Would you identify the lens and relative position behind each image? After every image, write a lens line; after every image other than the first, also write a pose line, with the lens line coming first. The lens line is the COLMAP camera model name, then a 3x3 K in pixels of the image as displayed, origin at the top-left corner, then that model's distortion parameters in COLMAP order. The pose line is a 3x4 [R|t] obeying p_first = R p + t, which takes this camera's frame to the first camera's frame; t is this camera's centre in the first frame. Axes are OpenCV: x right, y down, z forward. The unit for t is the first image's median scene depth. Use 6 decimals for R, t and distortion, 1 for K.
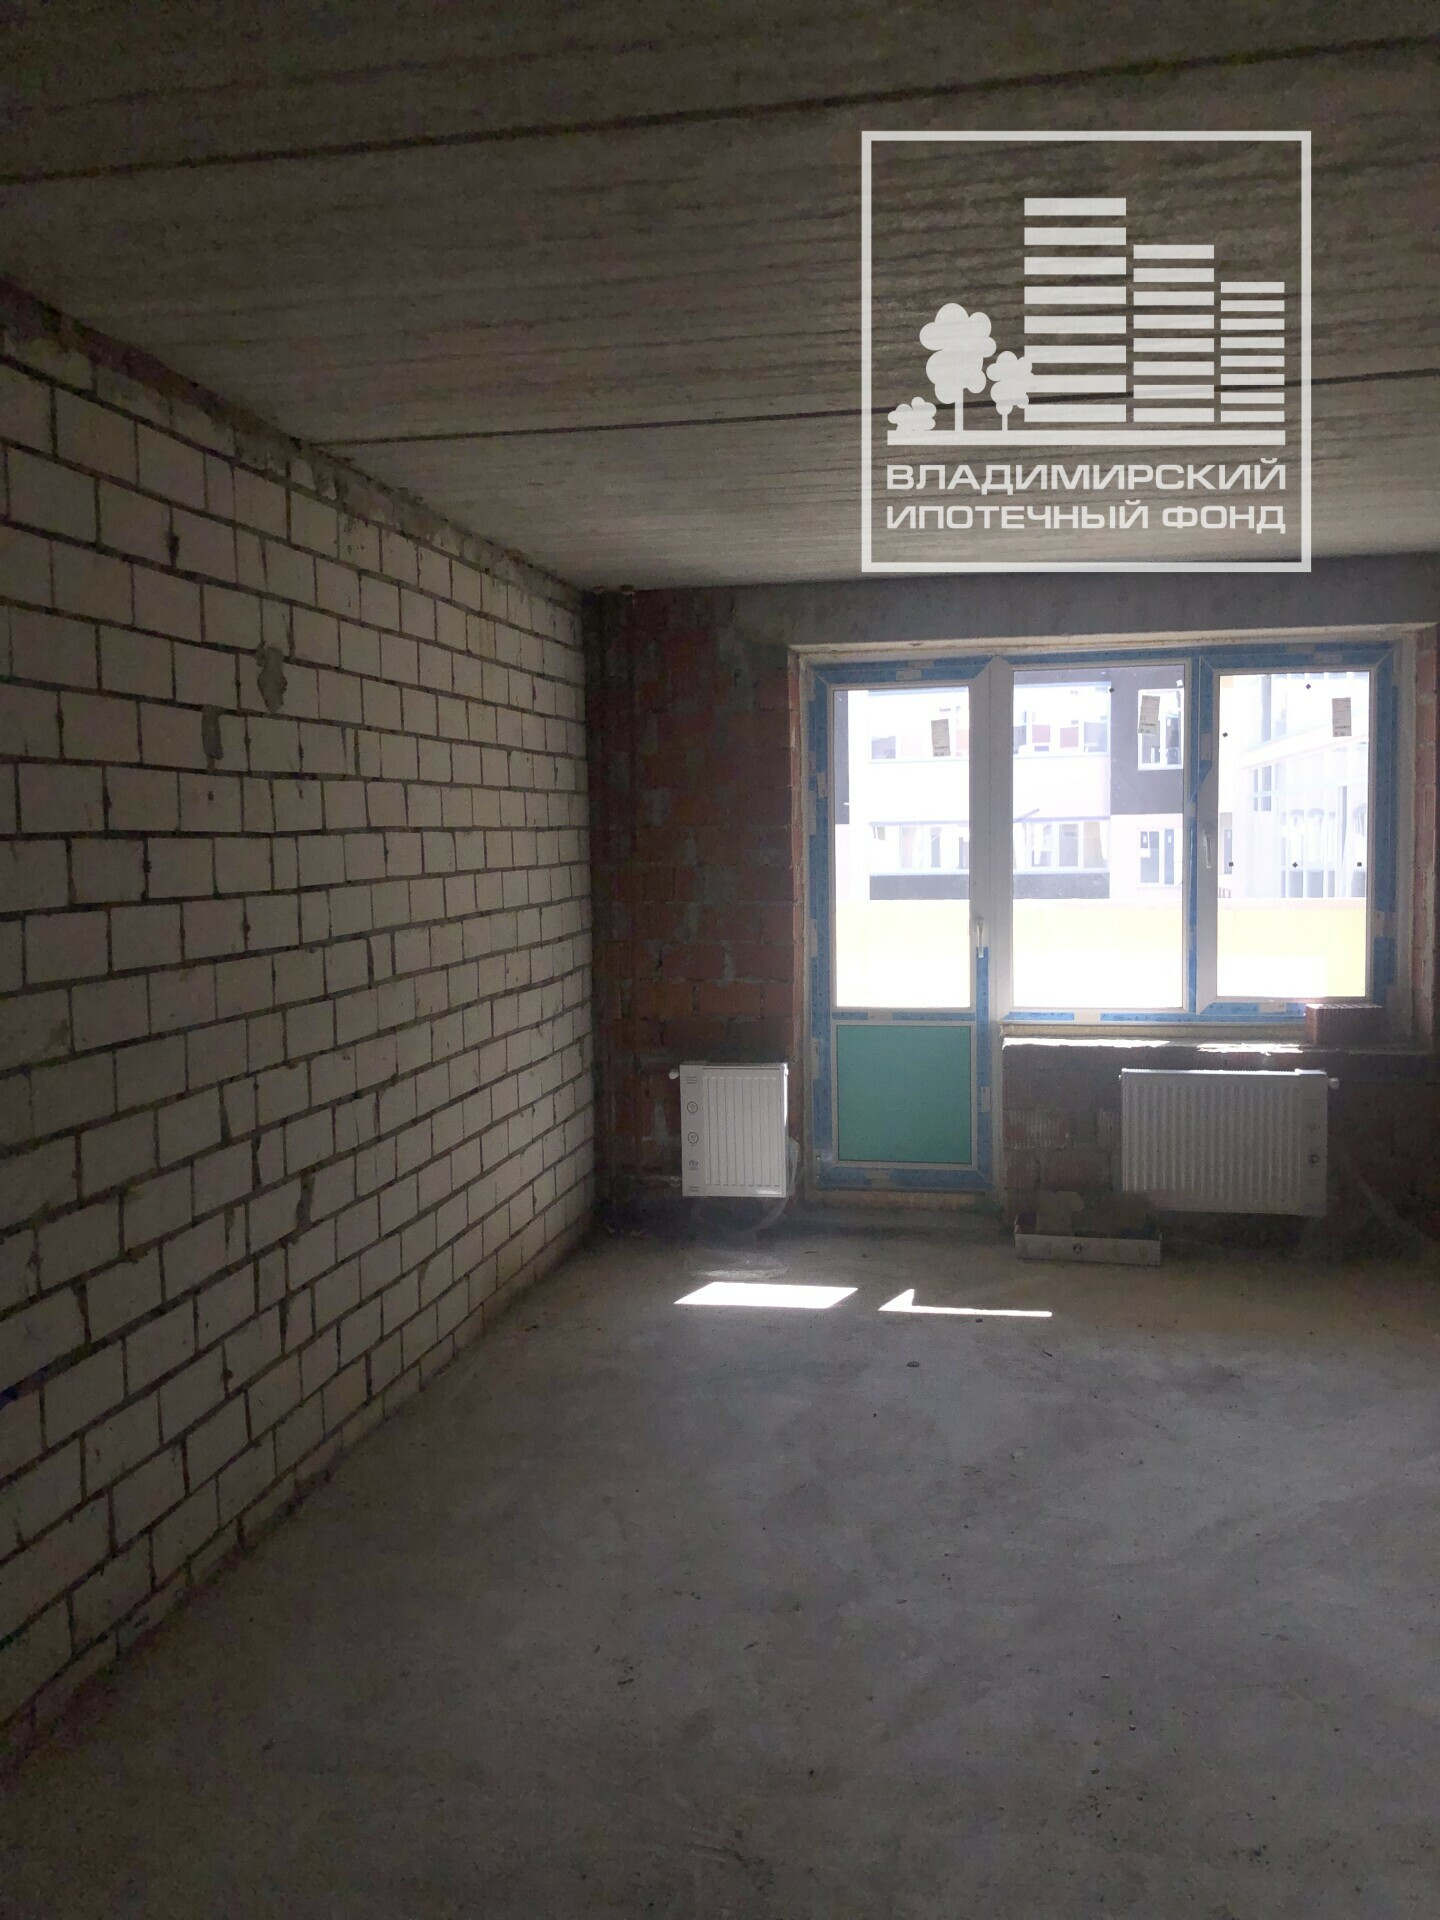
lens RADIAL K [[1586.0, 0, 727.8], [0, 1586.0, 942.2], [0, 0, 1]] dist [0.120495, -0.370605]
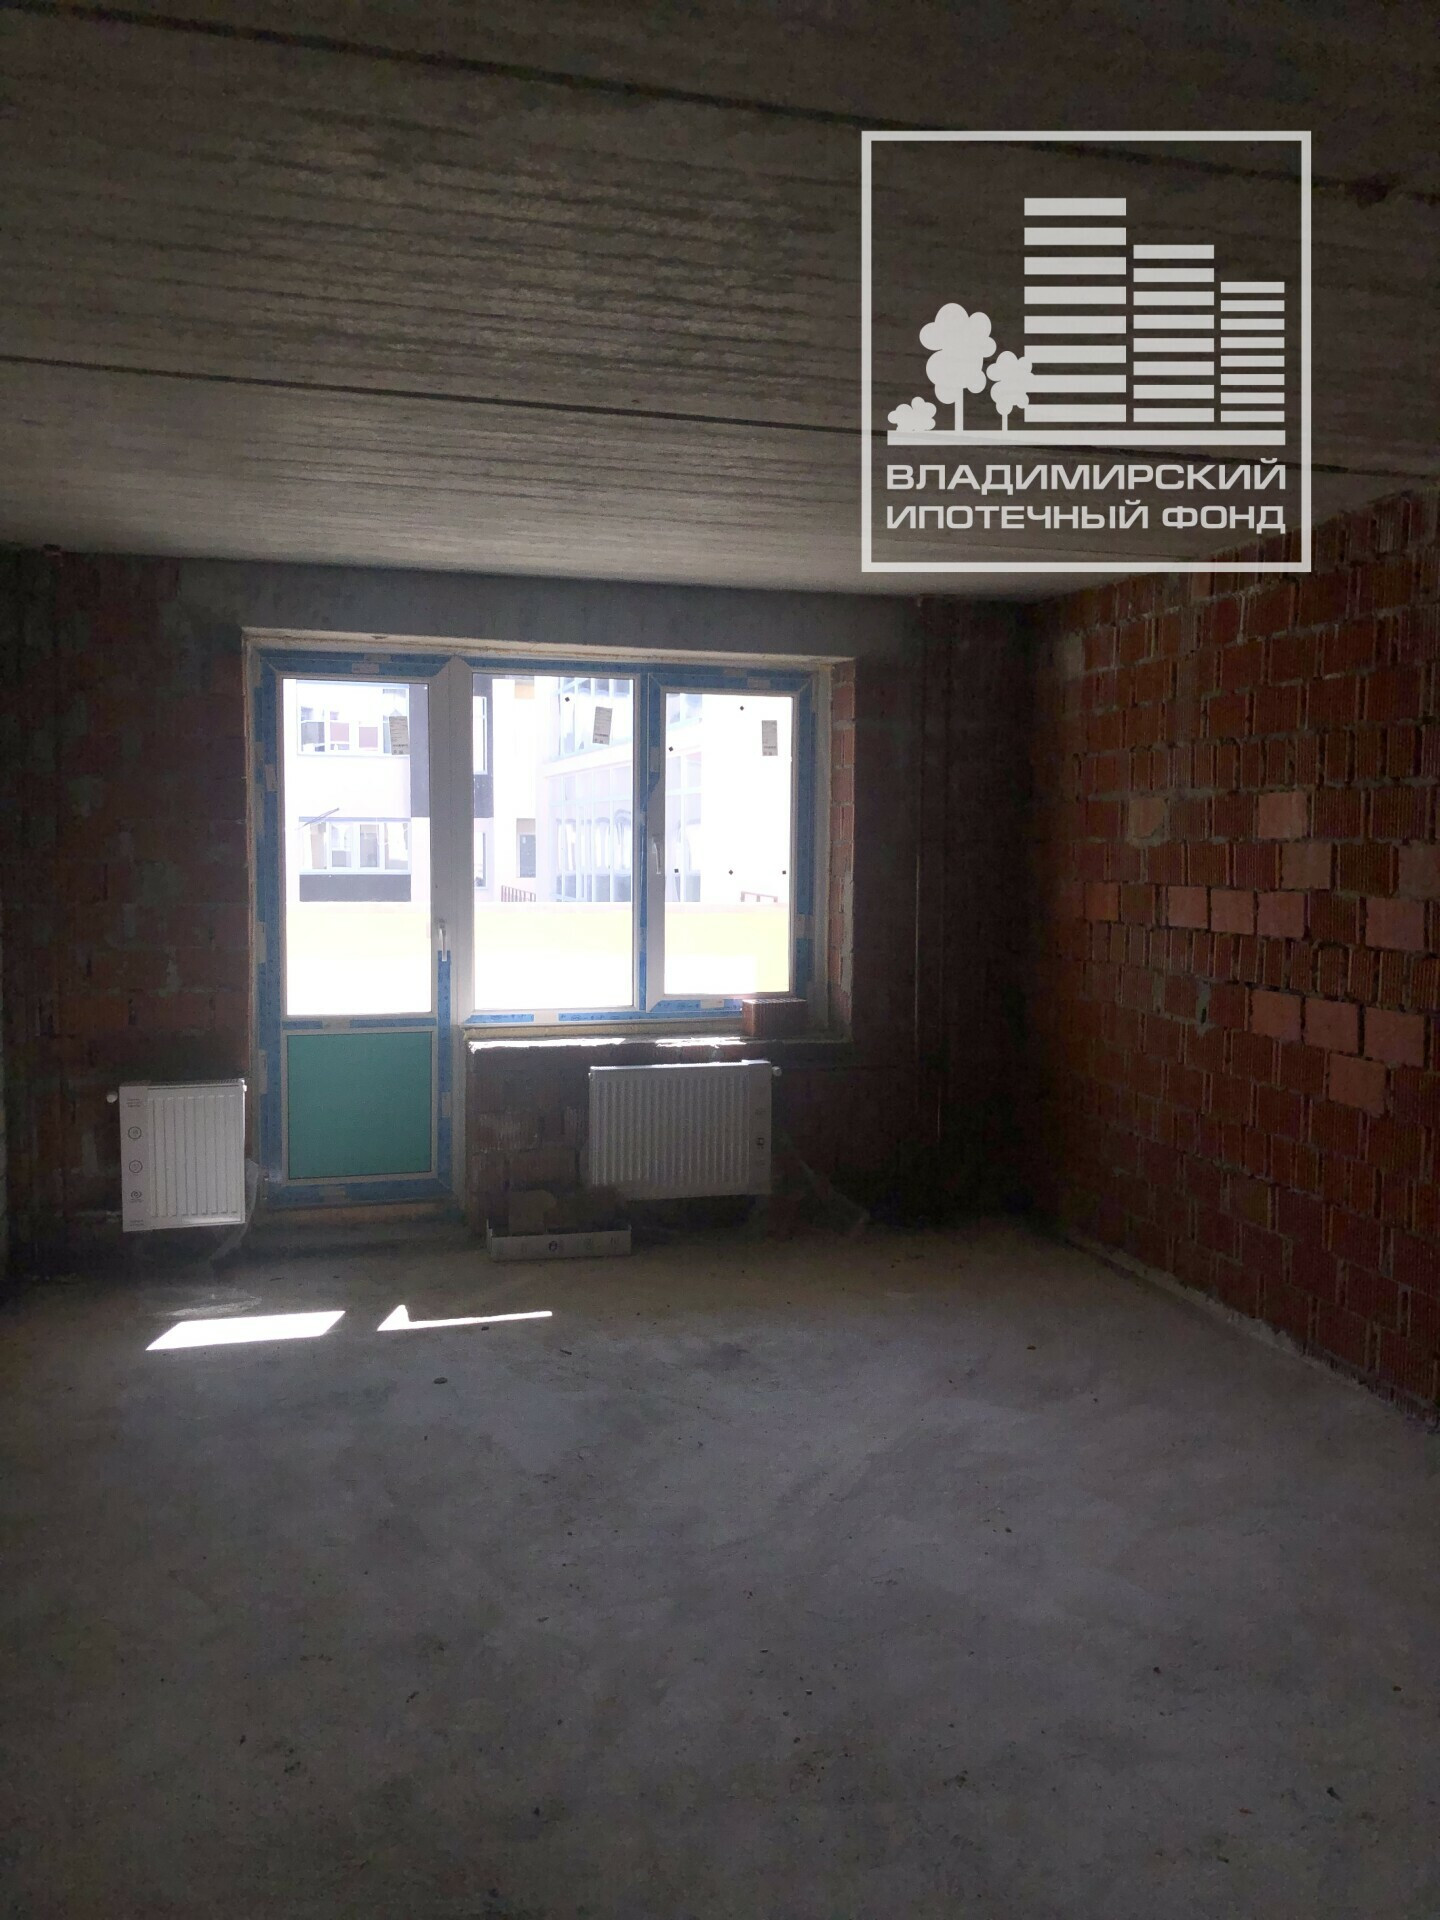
lens RADIAL K [[1590.6, 0, 752.2], [0, 1590.6, 943.3], [0, 0, 1]] dist [0.042748, -0.071981]
pose [[0.894078, -0.007564, 0.447848, -0.117609], [0.007543, 0.999970, 0.001830, -0.001890], [-0.447848, 0.001742, 0.894108, 0.035922]]
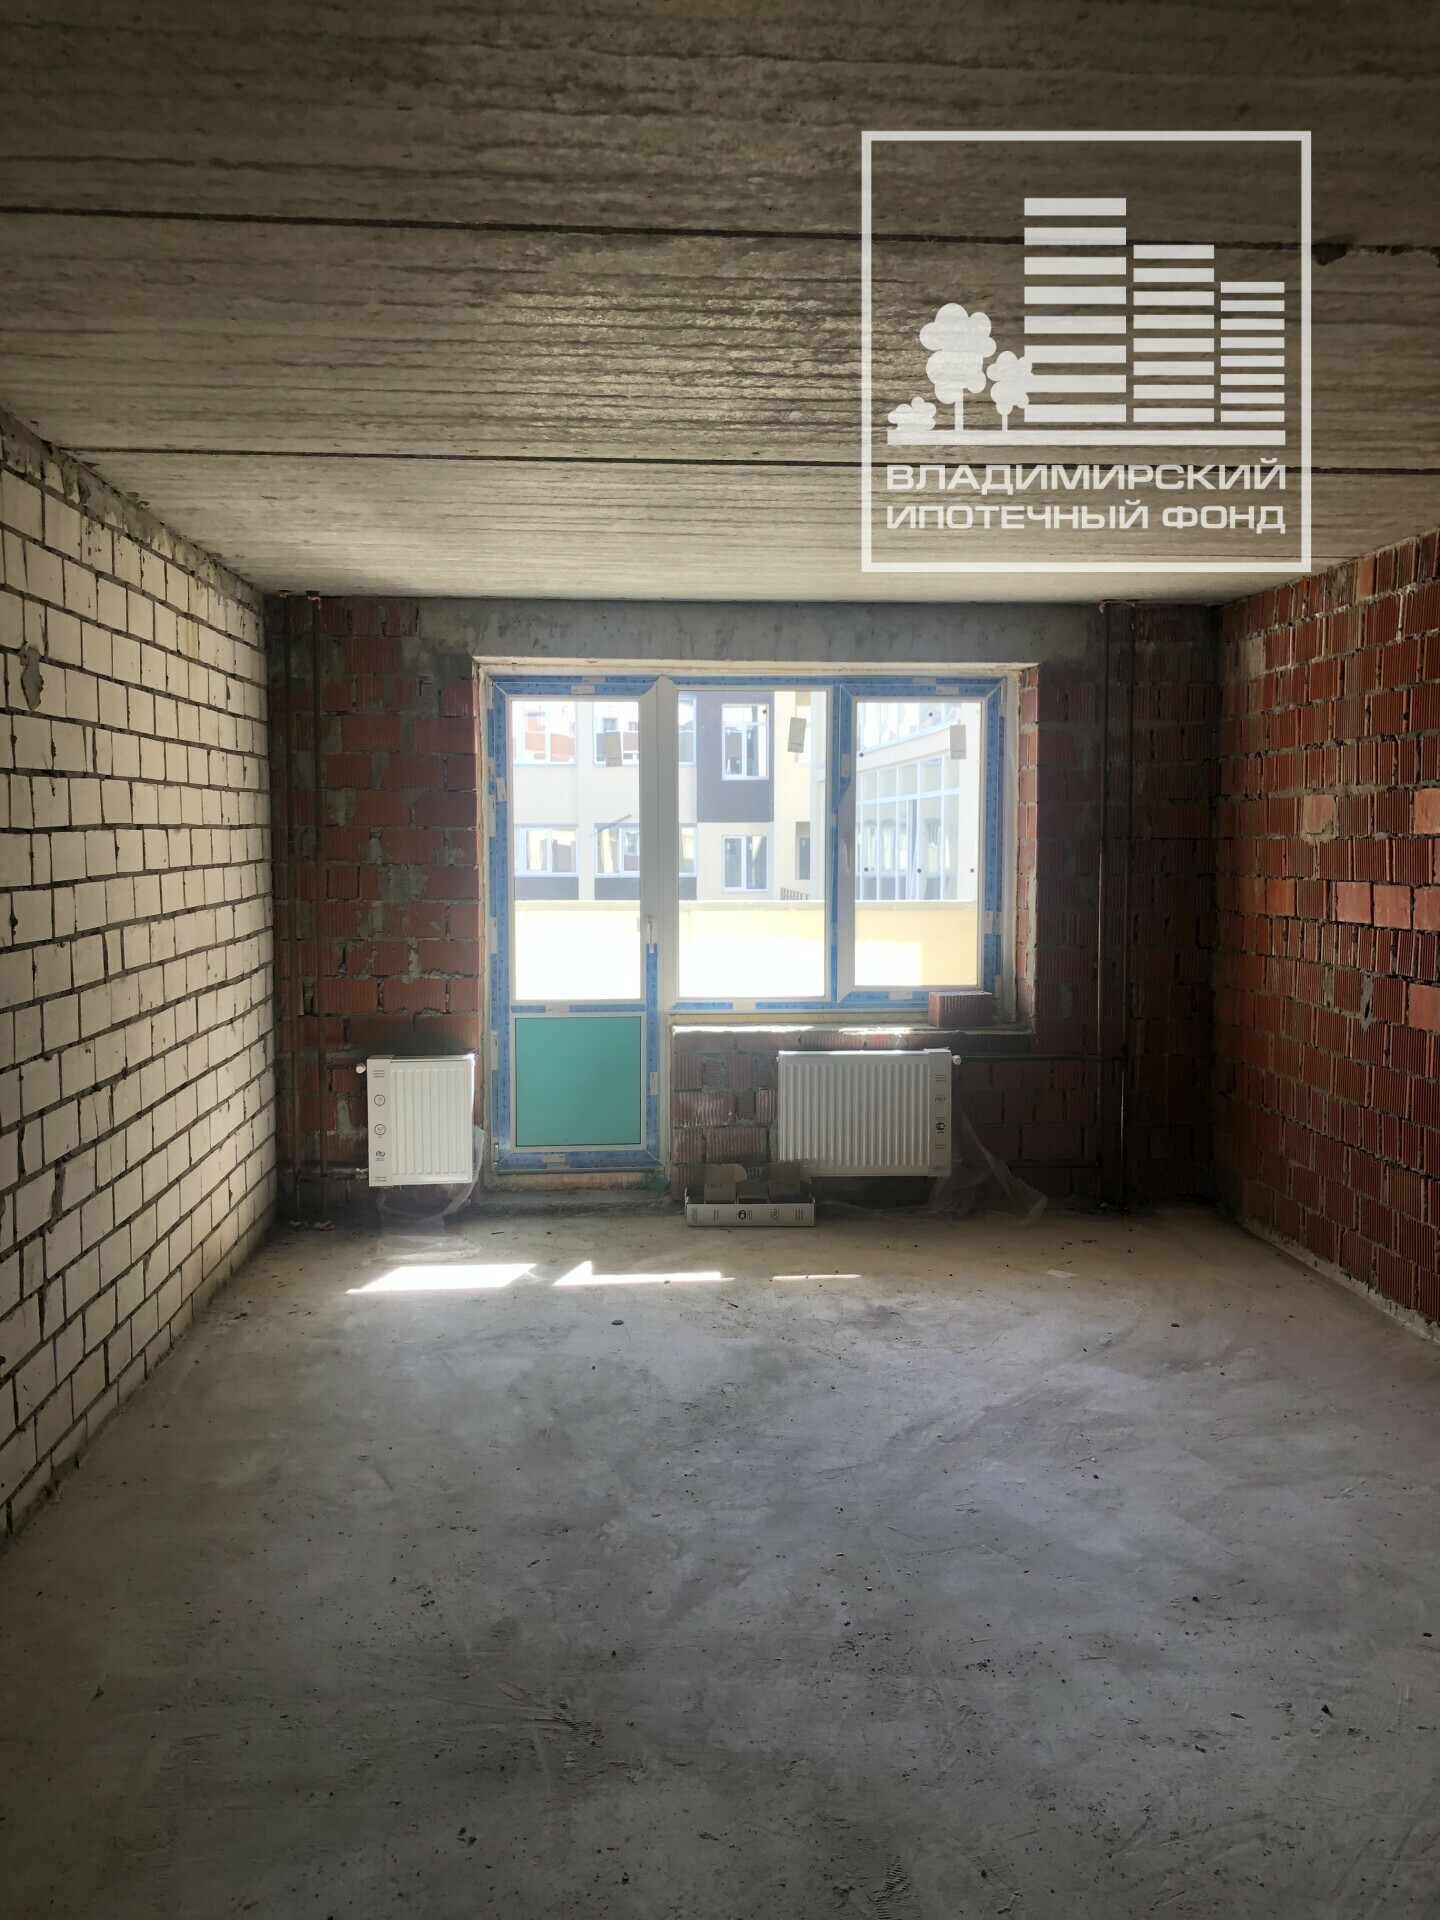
lens RADIAL K [[1586.0, 0, 727.8], [0, 1586.0, 942.2], [0, 0, 1]] dist [0.120495, -0.370605]
pose [[0.965532, -0.002837, 0.260267, -0.075586], [0.003288, 0.999994, -0.001297, 0.004021], [-0.260262, 0.002108, 0.965536, -0.060927]]
